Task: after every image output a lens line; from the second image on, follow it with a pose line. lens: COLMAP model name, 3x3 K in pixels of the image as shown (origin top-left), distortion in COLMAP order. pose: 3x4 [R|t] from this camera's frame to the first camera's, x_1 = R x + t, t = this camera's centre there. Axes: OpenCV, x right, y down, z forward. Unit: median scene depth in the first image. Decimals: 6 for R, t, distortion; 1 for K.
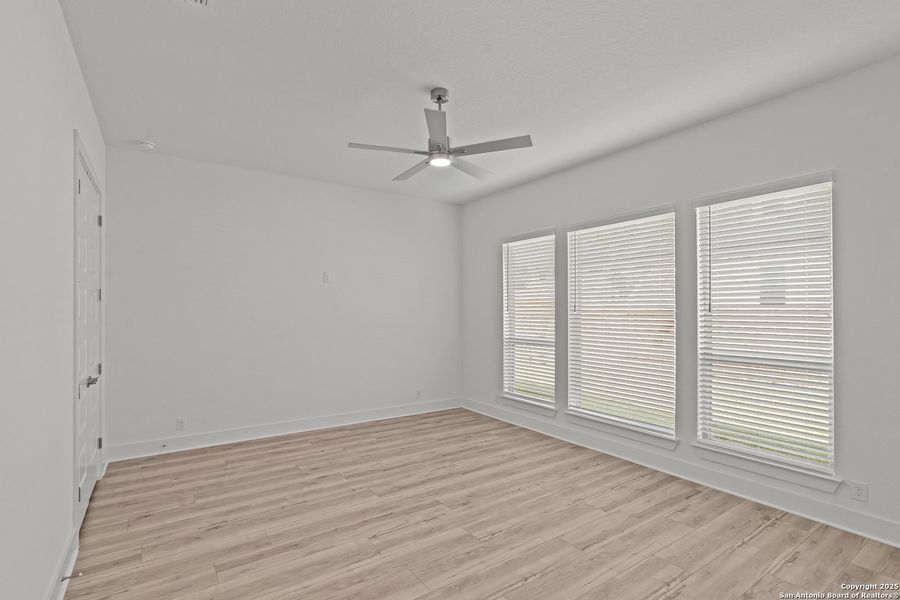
lens RADIAL K [[416.5, 0, 447.9], [0, 416.5, 303.3], [0, 0, 1]] dist [-0.000934, -0.000156]
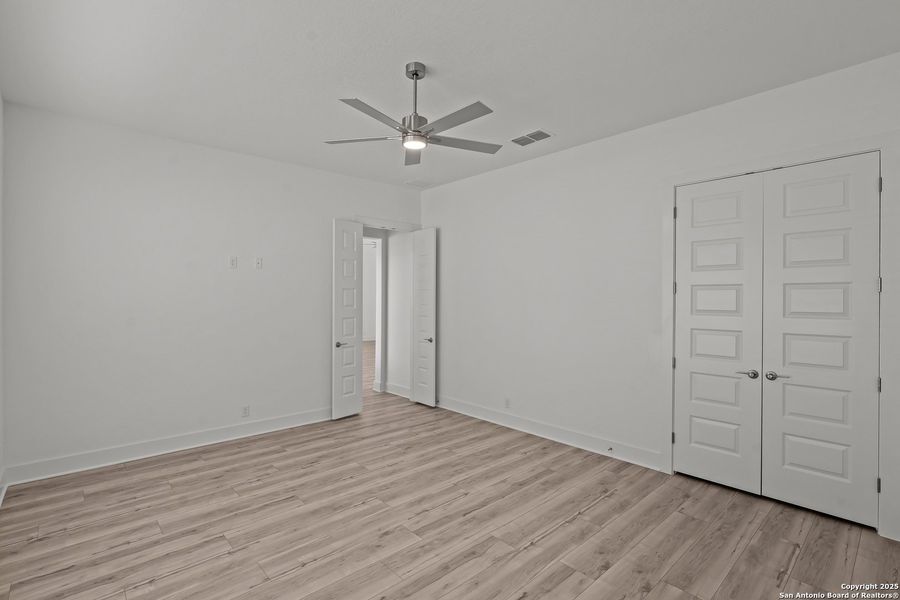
lens RADIAL K [[416.5, 0, 447.9], [0, 416.5, 303.3], [0, 0, 1]] dist [-0.000934, -0.000156]
pose [[-0.990359, -0.003659, -0.138478, 0.036239], [-0.002910, 0.999980, -0.005609, 0.019895], [0.138496, -0.005152, -0.990350, 1.934410]]
